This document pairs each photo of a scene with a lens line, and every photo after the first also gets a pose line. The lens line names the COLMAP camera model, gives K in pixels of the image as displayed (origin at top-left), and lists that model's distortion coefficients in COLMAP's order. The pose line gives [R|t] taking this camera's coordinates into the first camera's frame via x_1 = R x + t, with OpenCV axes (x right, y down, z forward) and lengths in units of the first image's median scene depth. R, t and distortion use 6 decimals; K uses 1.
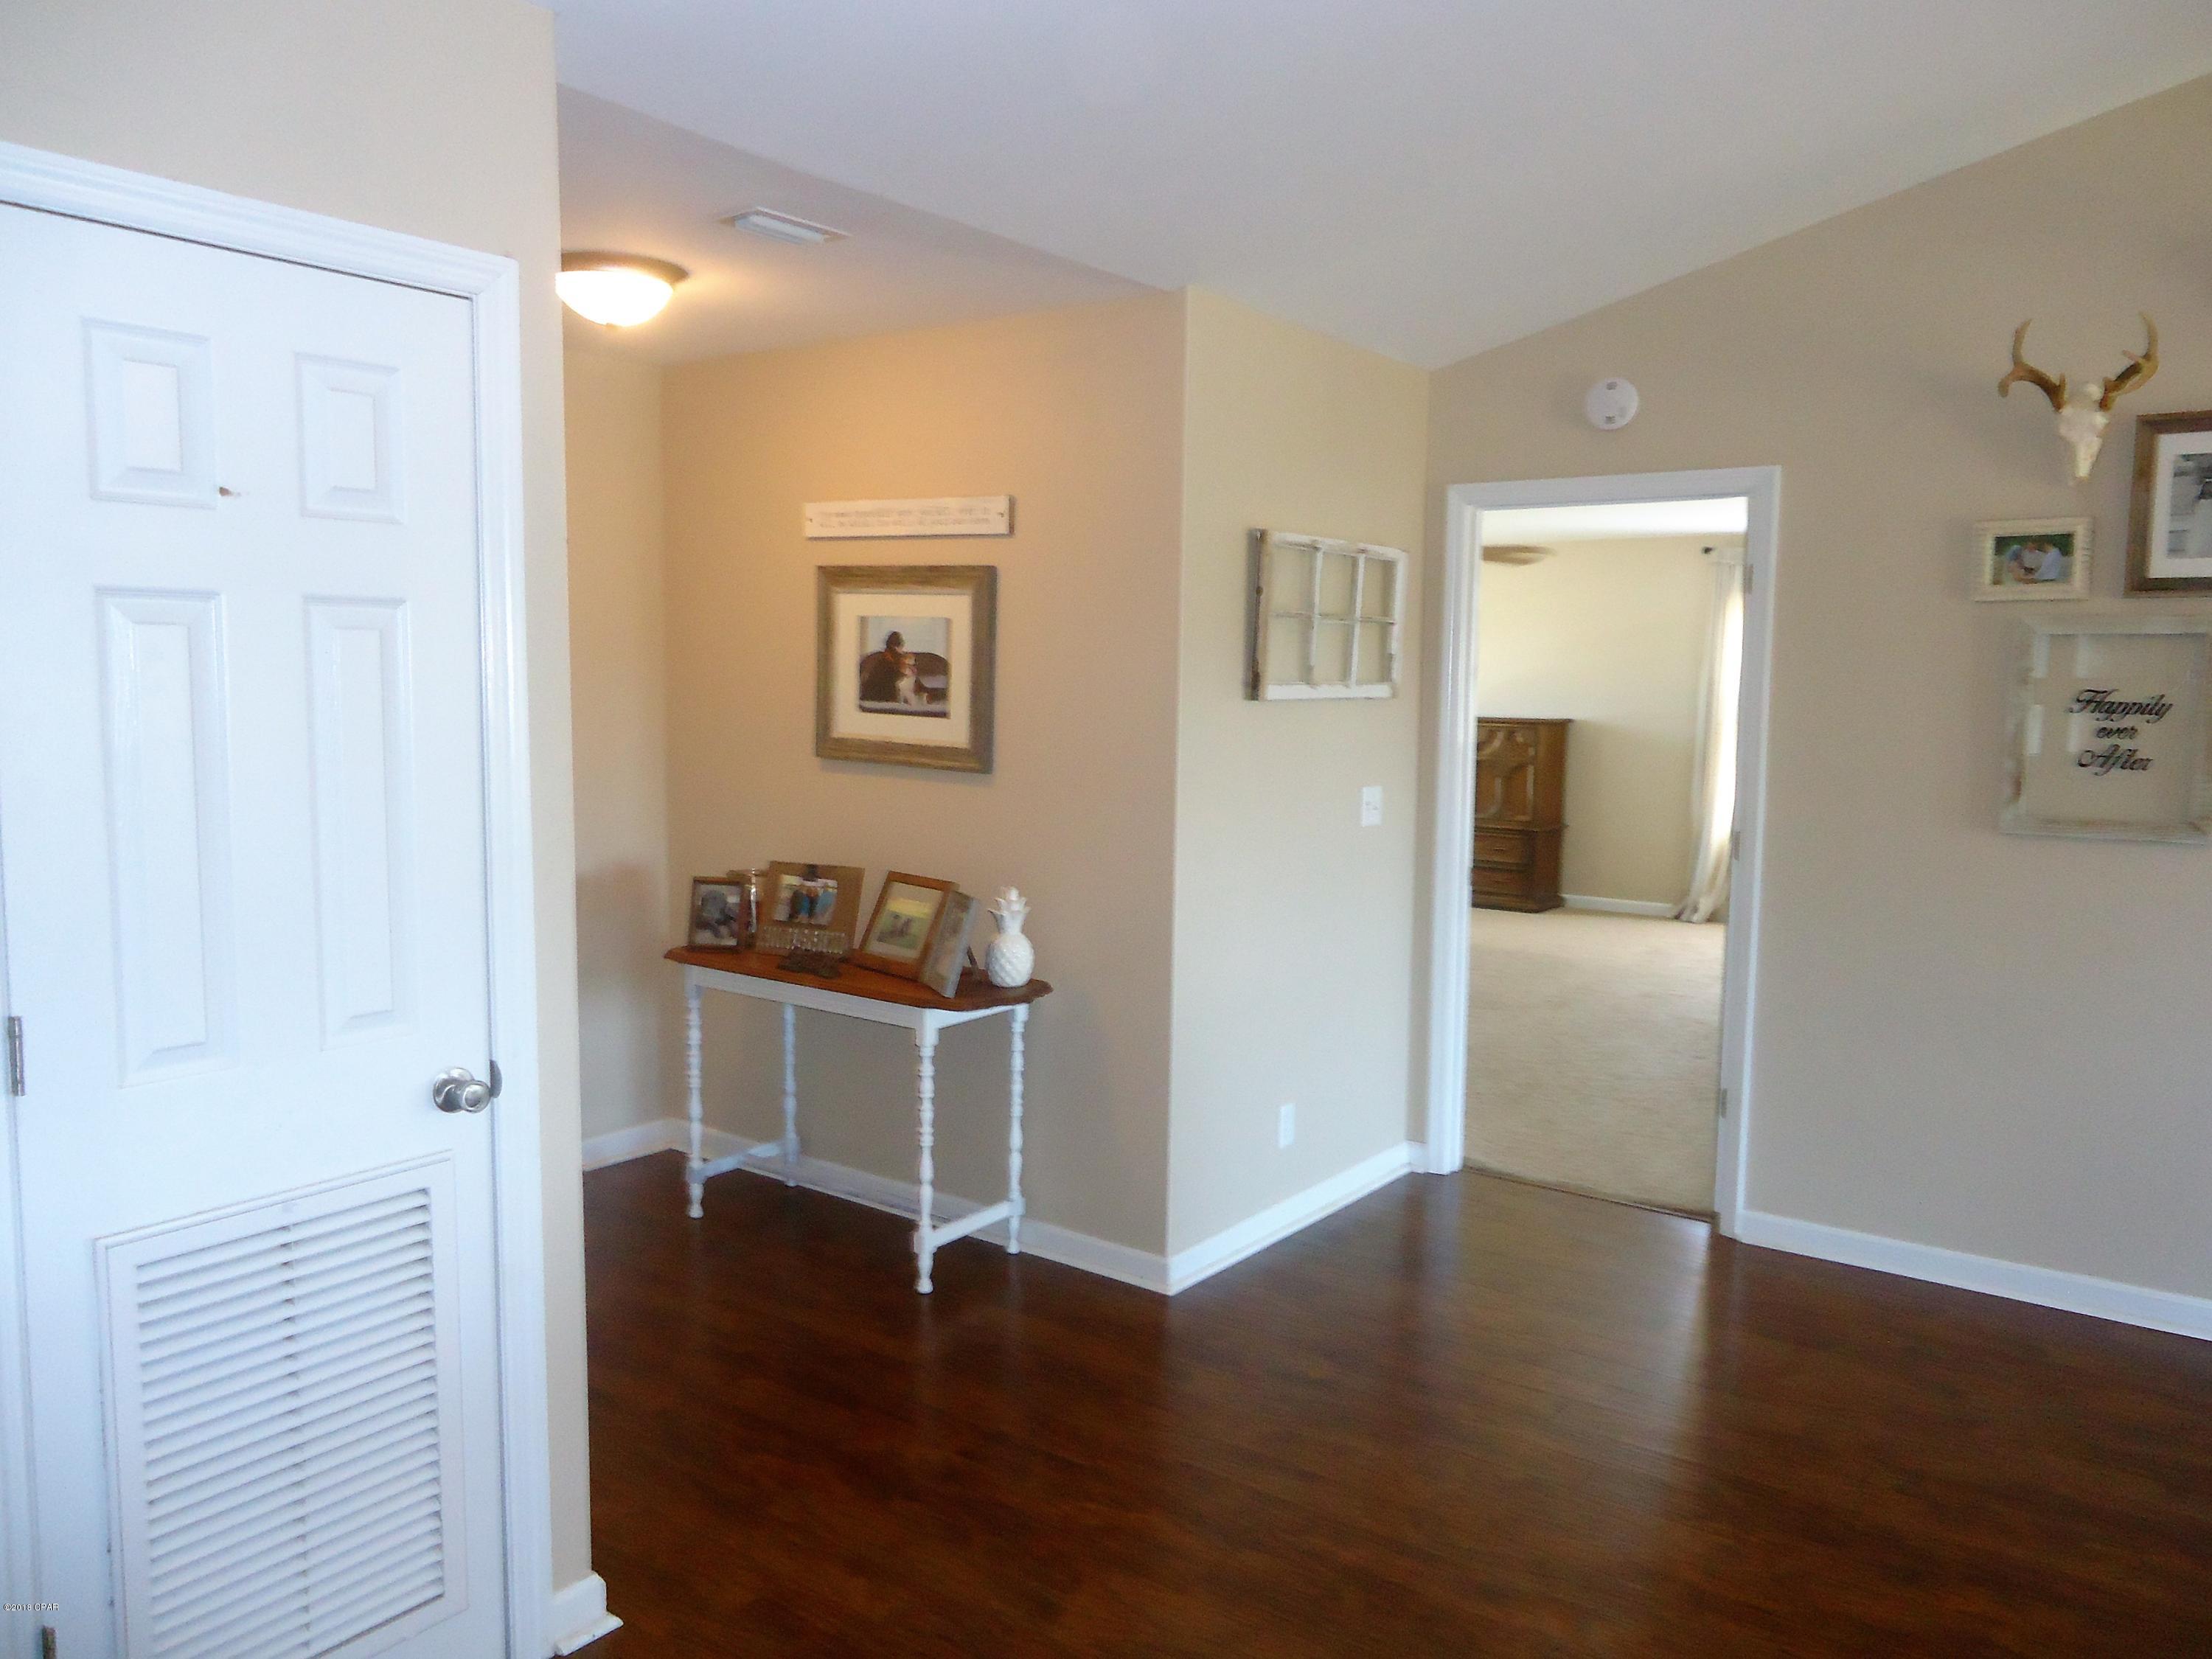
lens RADIAL K [[1619.4, 0, 1106.0], [0, 1619.4, 829.5], [0, 0, 1]] dist [-0.007049, -0.000284]
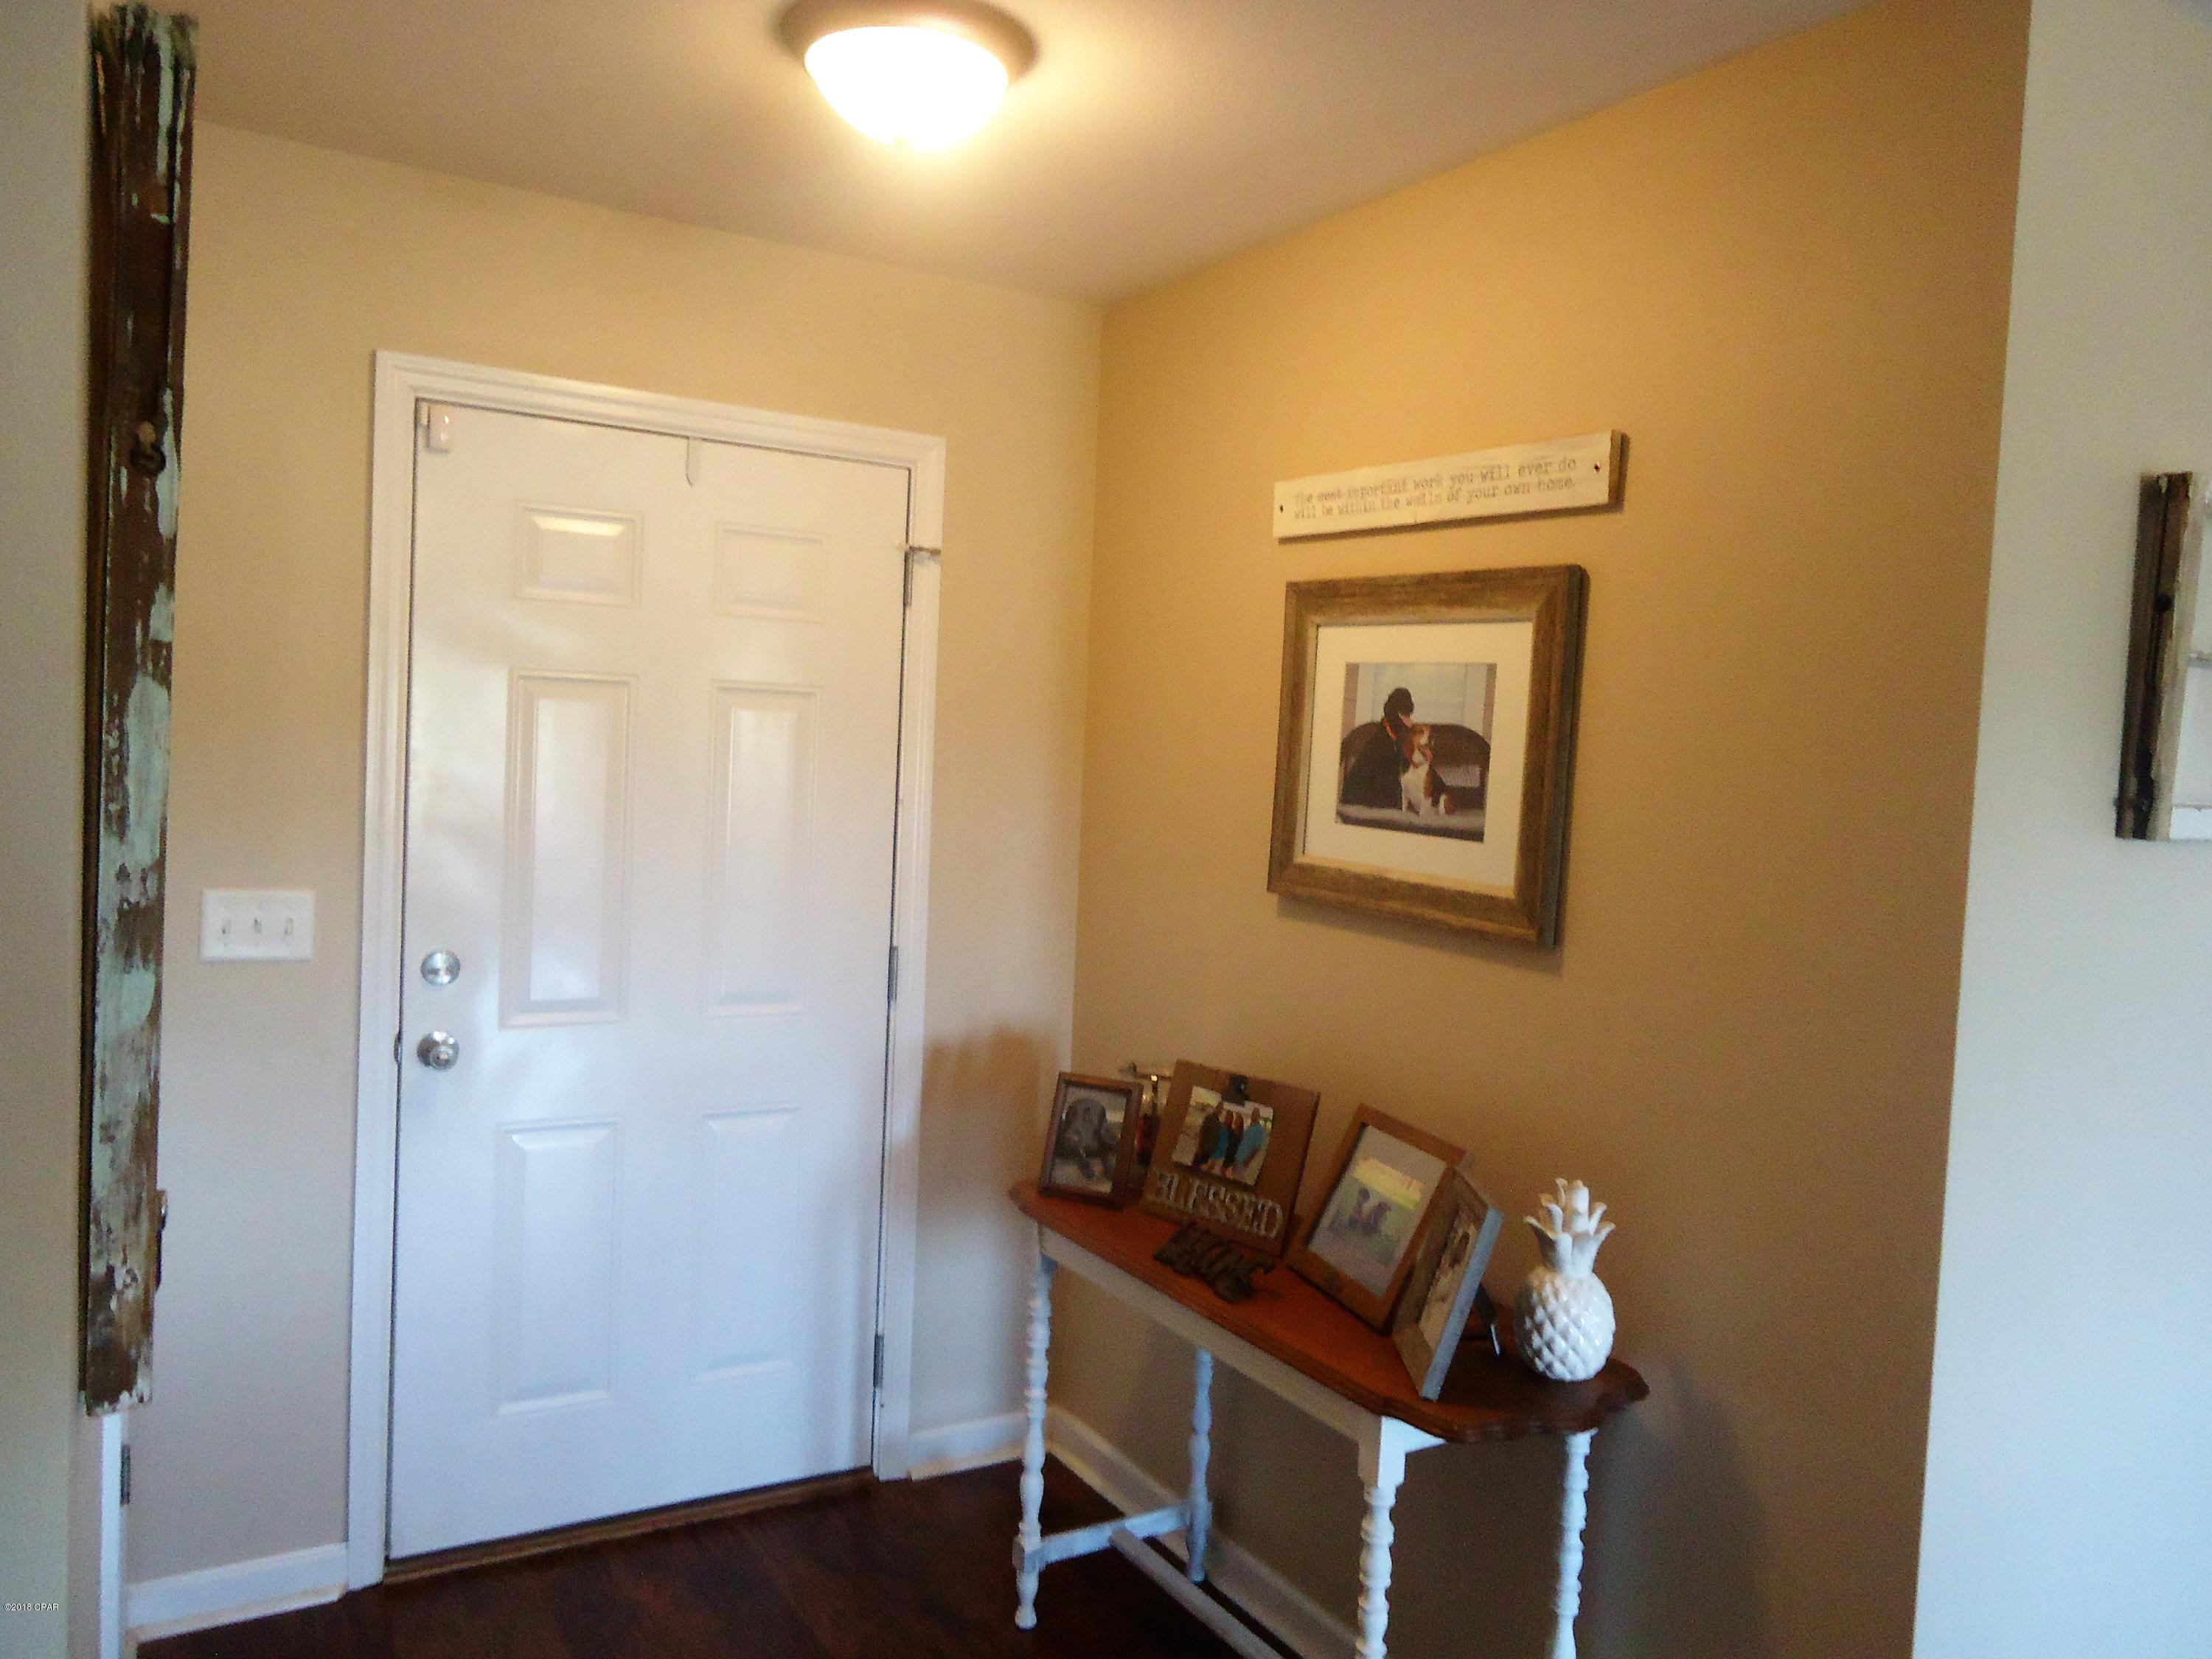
lens RADIAL K [[1677.1, 0, 1069.3], [0, 1677.1, 819.1], [0, 0, 1]] dist [0.004205, -0.001958]
pose [[0.923609, 0.045394, -0.380640, -0.009190], [-0.071193, 0.996001, -0.053969, -0.034795], [0.376668, 0.076945, 0.923147, 0.405949]]
